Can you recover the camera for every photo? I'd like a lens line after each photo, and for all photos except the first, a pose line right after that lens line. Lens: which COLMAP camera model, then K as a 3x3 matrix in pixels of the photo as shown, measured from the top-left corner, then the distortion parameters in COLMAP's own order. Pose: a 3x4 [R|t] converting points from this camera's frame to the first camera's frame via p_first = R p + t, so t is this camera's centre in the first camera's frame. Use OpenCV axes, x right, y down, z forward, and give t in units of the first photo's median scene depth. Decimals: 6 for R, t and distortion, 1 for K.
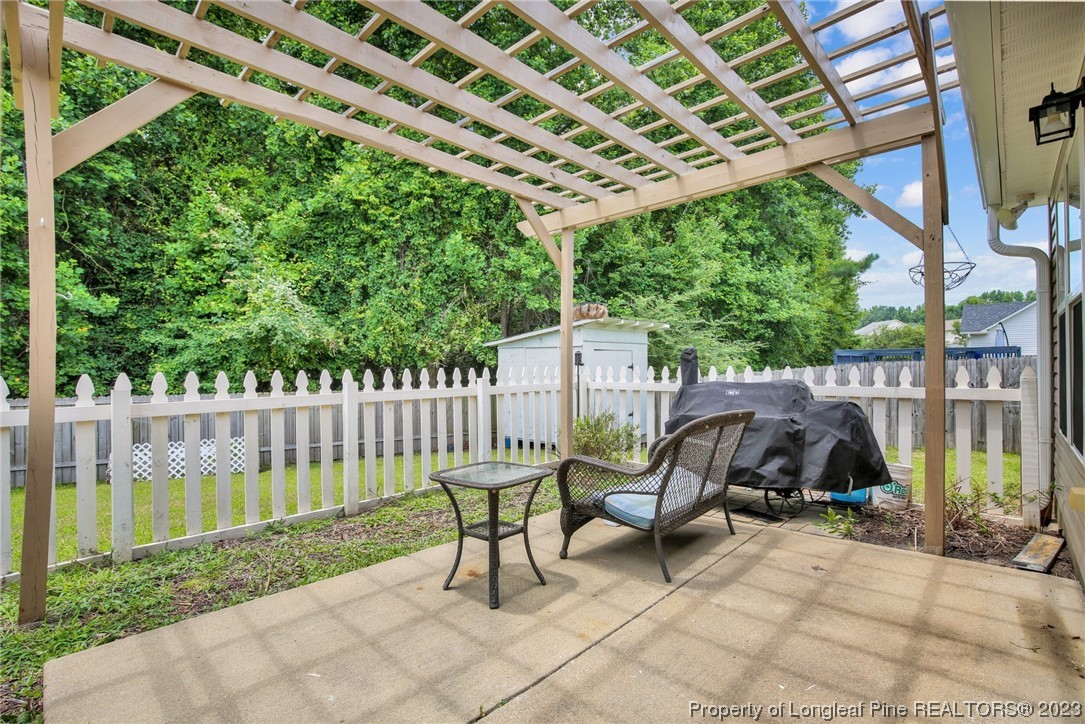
lens RADIAL K [[508.2, 0, 540.1], [0, 508.2, 368.1], [0, 0, 1]] dist [-0.024275, 0.000079]
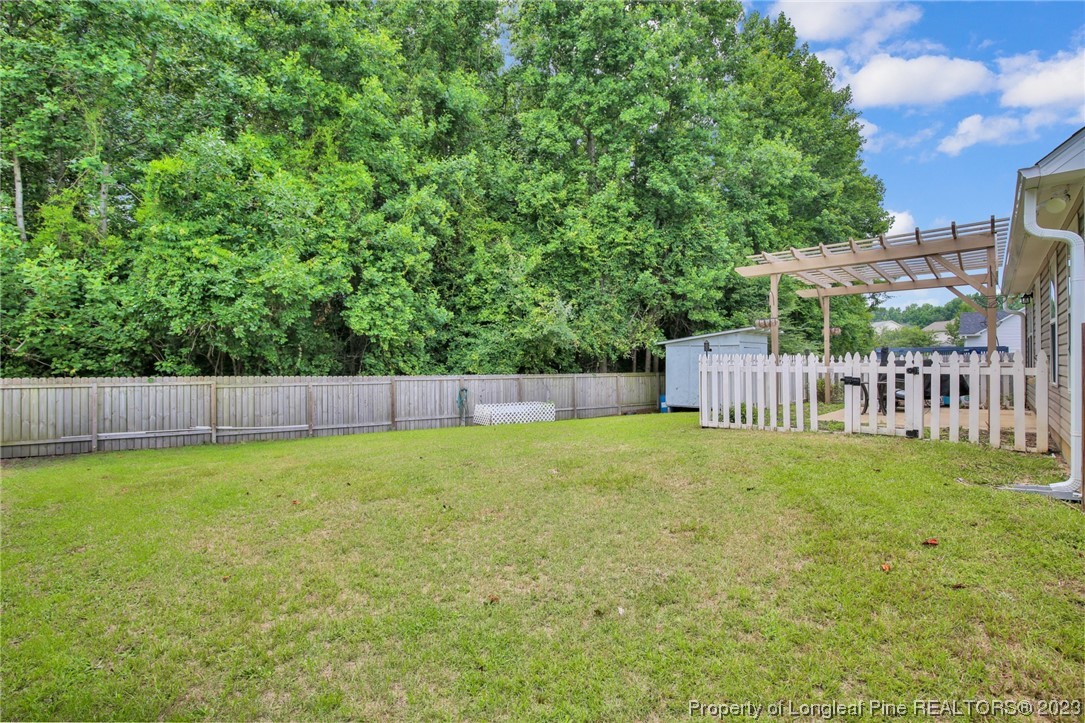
lens RADIAL K [[508.2, 0, 540.1], [0, 508.2, 367.6], [0, 0, 1]] dist [-0.024275, 0.000079]
pose [[0.999710, 0.004492, 0.023648, -0.482103], [-0.004663, 0.999963, 0.007210, 0.015438], [-0.023615, -0.007318, 0.999694, -0.471790]]
